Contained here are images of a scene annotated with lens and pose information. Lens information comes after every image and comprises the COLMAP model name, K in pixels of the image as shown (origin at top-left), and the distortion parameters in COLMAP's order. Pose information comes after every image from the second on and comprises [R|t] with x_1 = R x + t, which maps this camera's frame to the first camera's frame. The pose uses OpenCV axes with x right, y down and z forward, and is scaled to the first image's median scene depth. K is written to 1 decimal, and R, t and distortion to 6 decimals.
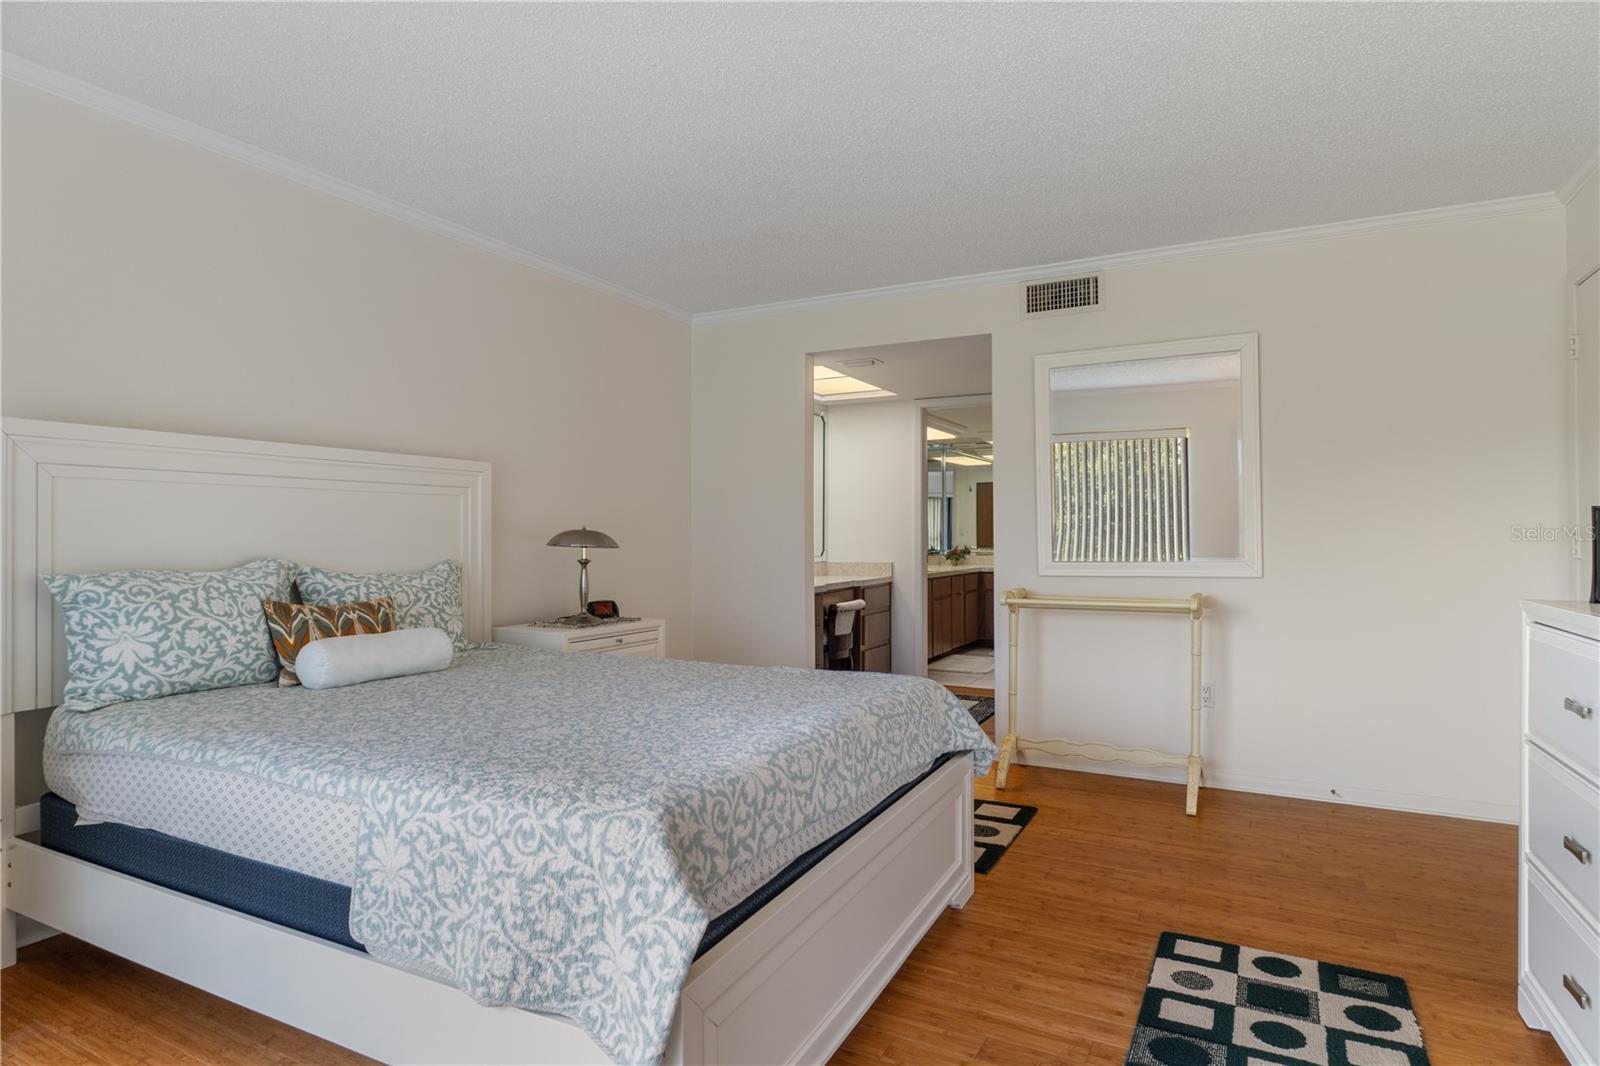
lens RADIAL K [[878.8, 0, 796.2], [0, 878.8, 530.4], [0, 0, 1]] dist [0.001119, -0.002315]
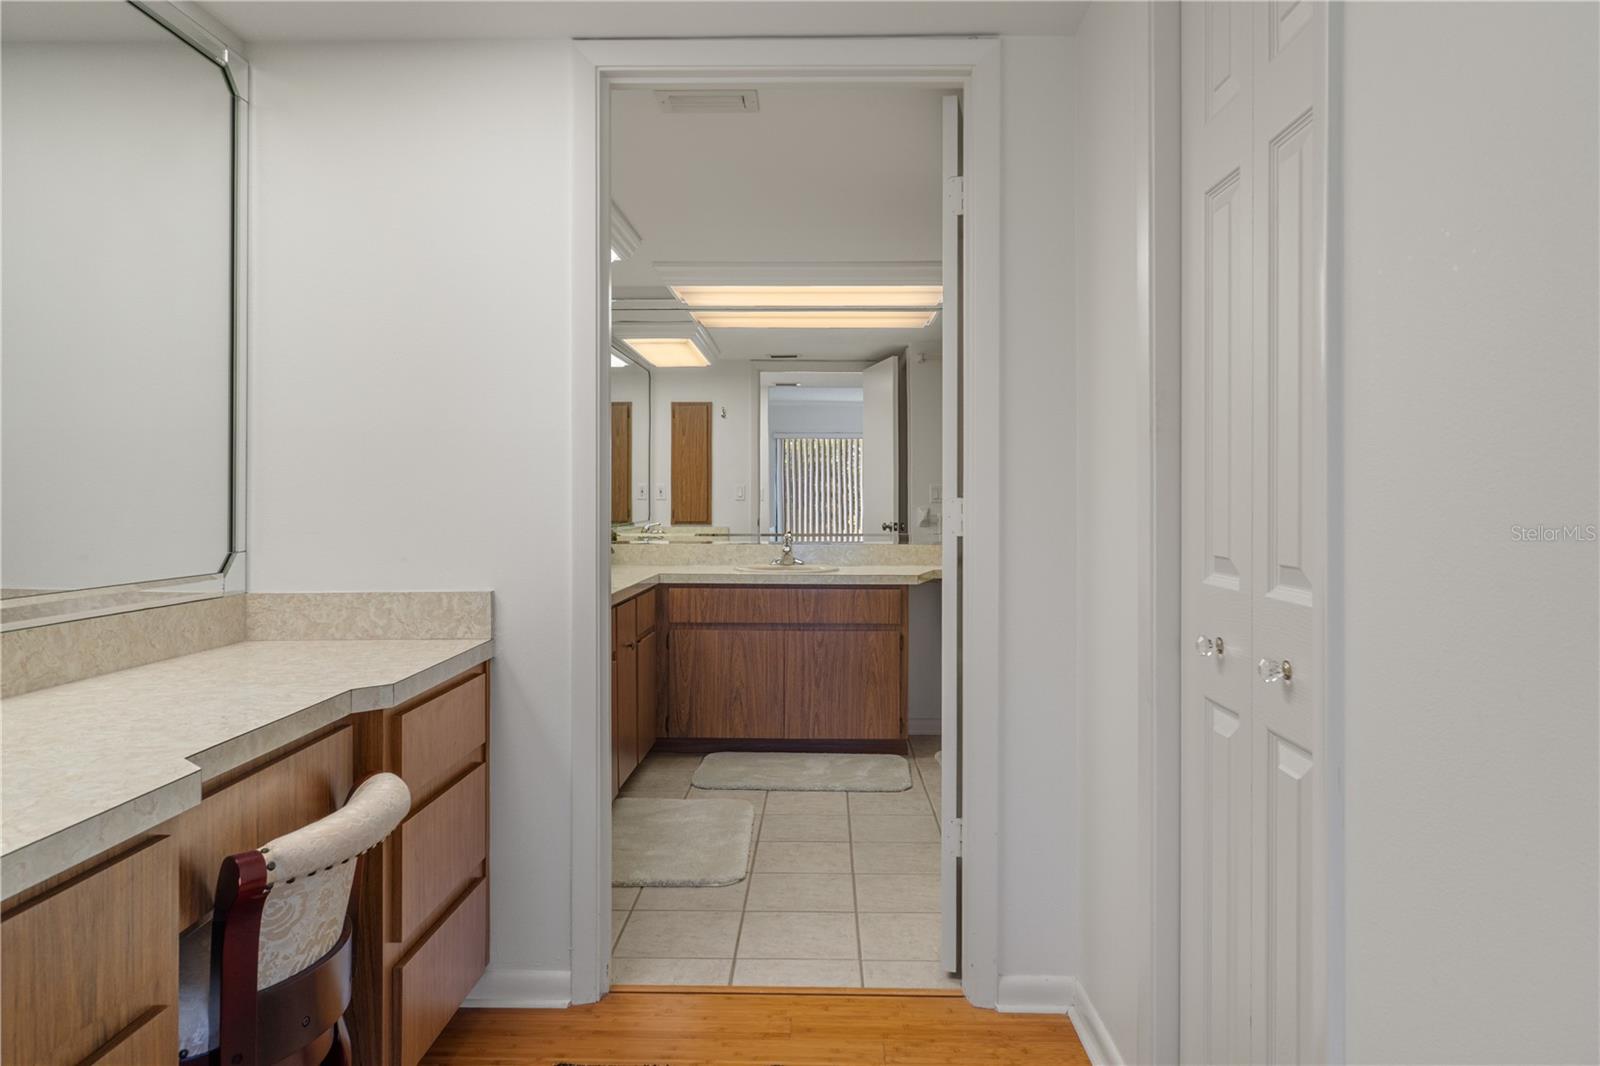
lens RADIAL K [[1080.1, 0, 795.5], [0, 1080.1, 504.9], [0, 0, 1]] dist [-0.011375, -0.003155]
pose [[0.894637, -0.000176, 0.446794, 0.038457], [-0.003722, 0.999962, 0.007847, 0.003912], [-0.446778, -0.008683, 0.894603, 0.614343]]
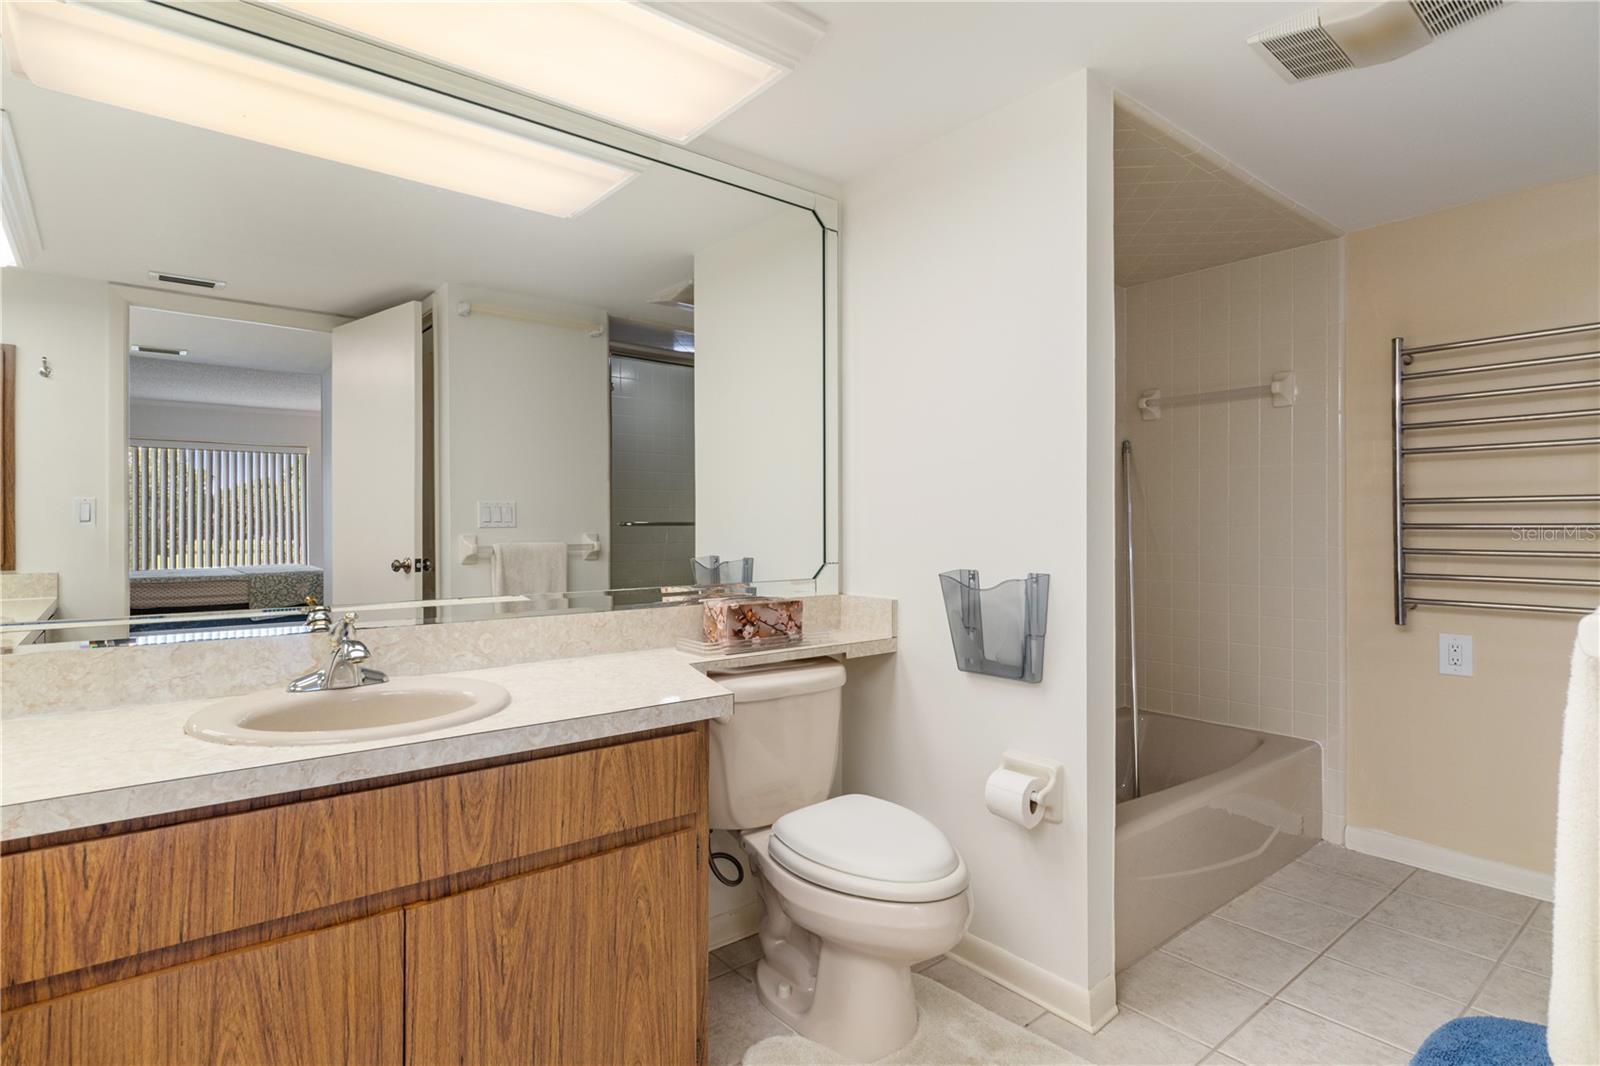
lens RADIAL K [[833.5, 0, 819.1], [0, 833.5, 522.5], [0, 0, 1]] dist [0.005915, -0.002722]
pose [[0.380747, 0.002278, 0.924676, 0.201358], [-0.003068, 0.999995, -0.001200, 0.005650], [-0.924674, -0.002380, 0.380752, 1.066848]]
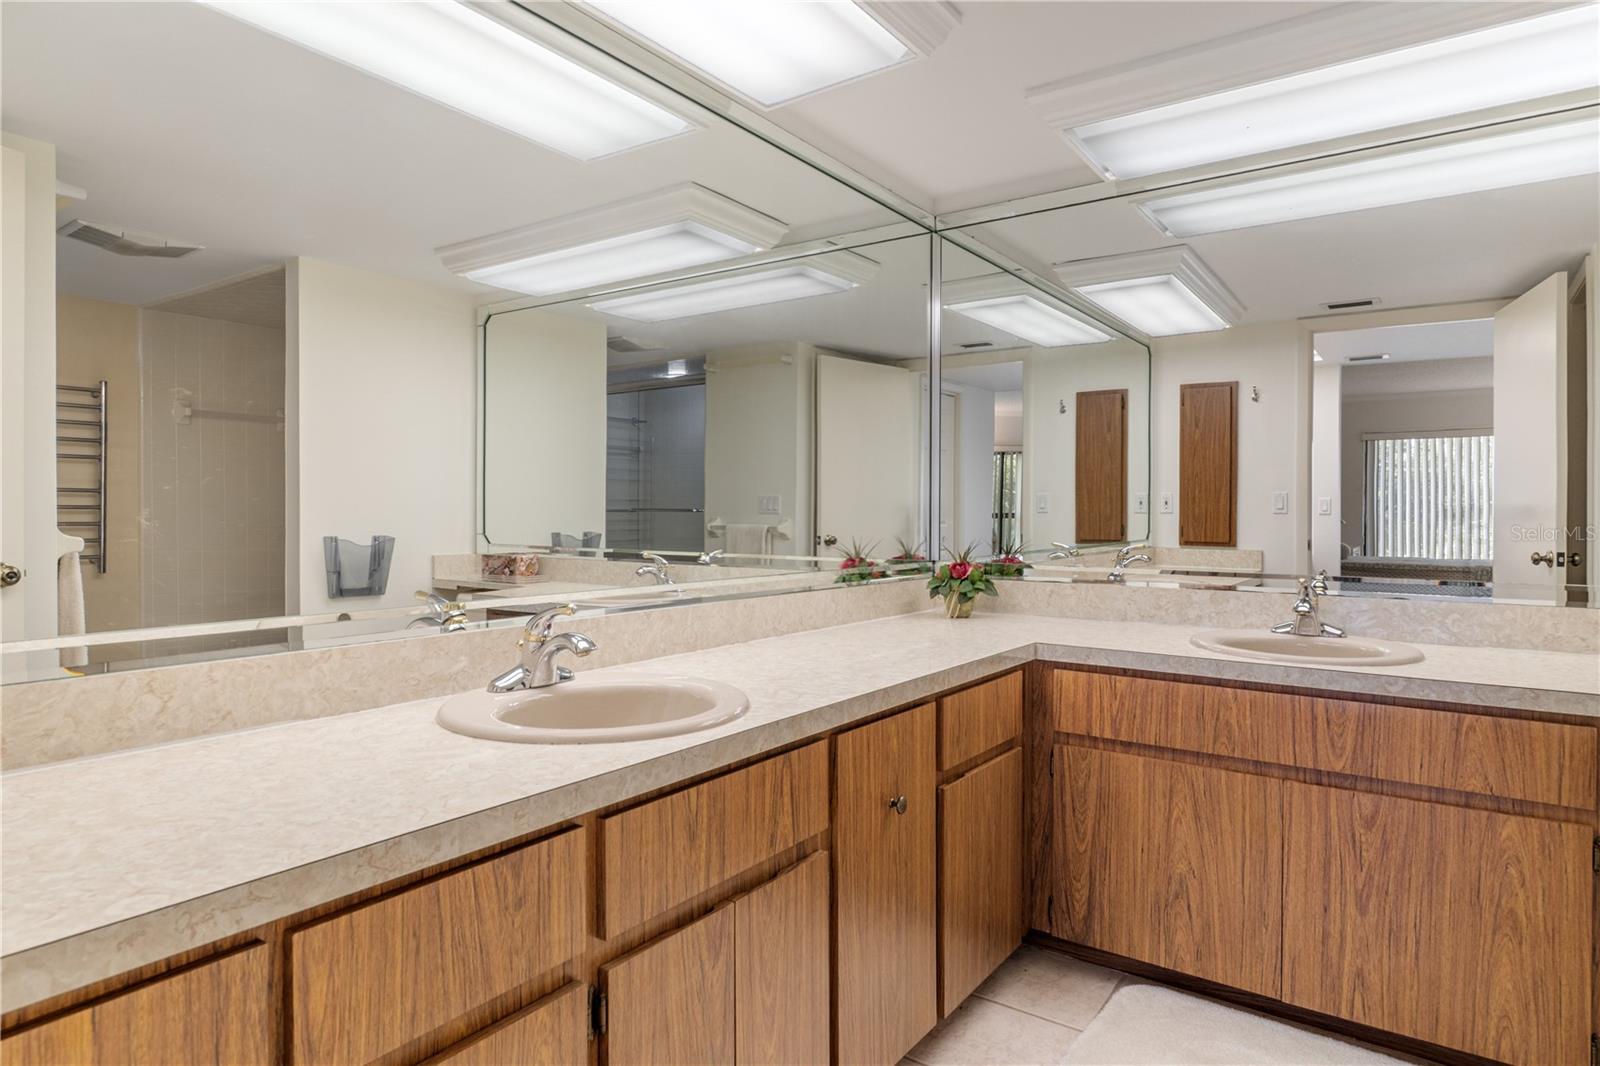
lens RADIAL K [[920.0, 0, 801.1], [0, 920.0, 516.1], [0, 0, 1]] dist [0.000609, 0.001799]
pose [[0.992519, 0.007456, -0.121864, 0.218981], [-0.006302, 0.999932, 0.009851, 0.005156], [0.121929, -0.009009, 0.992498, 0.920384]]
